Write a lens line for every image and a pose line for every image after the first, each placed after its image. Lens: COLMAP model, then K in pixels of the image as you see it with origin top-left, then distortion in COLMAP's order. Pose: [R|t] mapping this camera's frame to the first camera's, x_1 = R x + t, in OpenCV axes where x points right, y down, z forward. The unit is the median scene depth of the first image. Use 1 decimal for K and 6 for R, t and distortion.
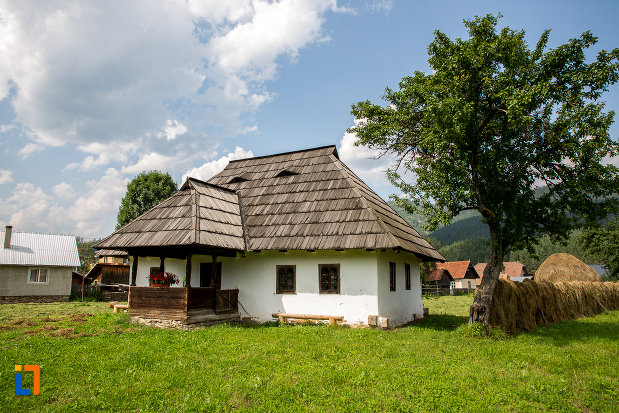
lens RADIAL K [[431.5, 0, 312.4], [0, 431.5, 211.6], [0, 0, 1]] dist [-0.090179, 0.024976]
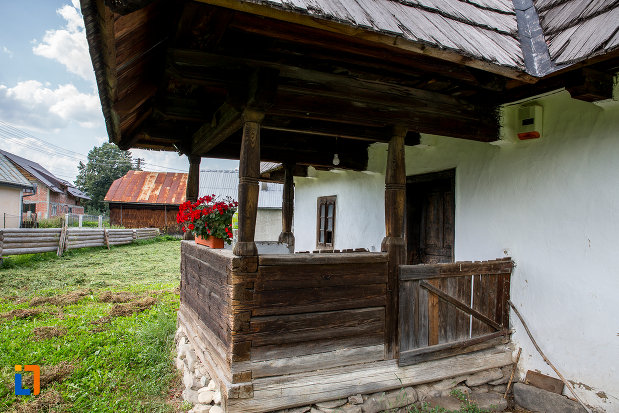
lens RADIAL K [[431.5, 0, 306.9], [0, 431.5, 208.3], [0, 0, 1]] dist [-0.090179, 0.024976]
pose [[0.767899, -0.007813, -0.640523, -0.110174], [0.082819, 0.992744, 0.087179, 0.124890], [0.635195, -0.119992, 0.762974, 0.780352]]
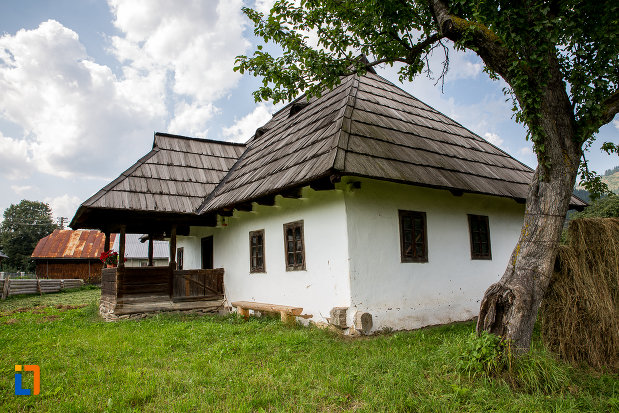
lens RADIAL K [[431.5, 0, 310.6], [0, 431.5, 205.5], [0, 0, 1]] dist [-0.090179, 0.024976]
pose [[0.862903, -0.104108, -0.494529, 0.363530], [0.111002, 0.993699, -0.015505, 0.107880], [0.493027, -0.041515, 0.869023, 0.466170]]
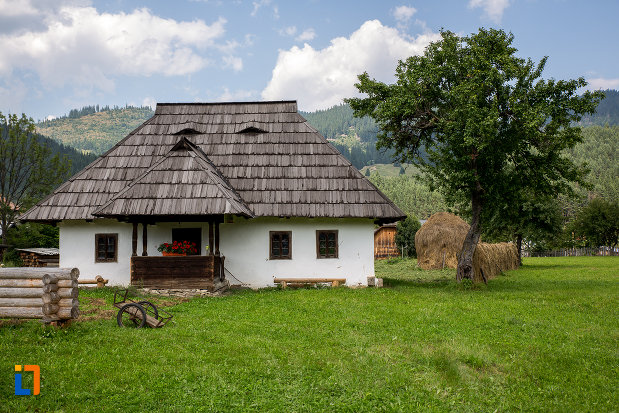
lens RADIAL K [[707.1, 0, 308.0], [0, 707.1, 203.9], [0, 0, 1]] dist [0.017942, 0.000000]
pose [[0.903870, 0.010624, 0.427675, -0.726120], [-0.055731, 0.994097, 0.093092, -0.097134], [-0.424161, -0.107978, 0.899126, -0.509362]]
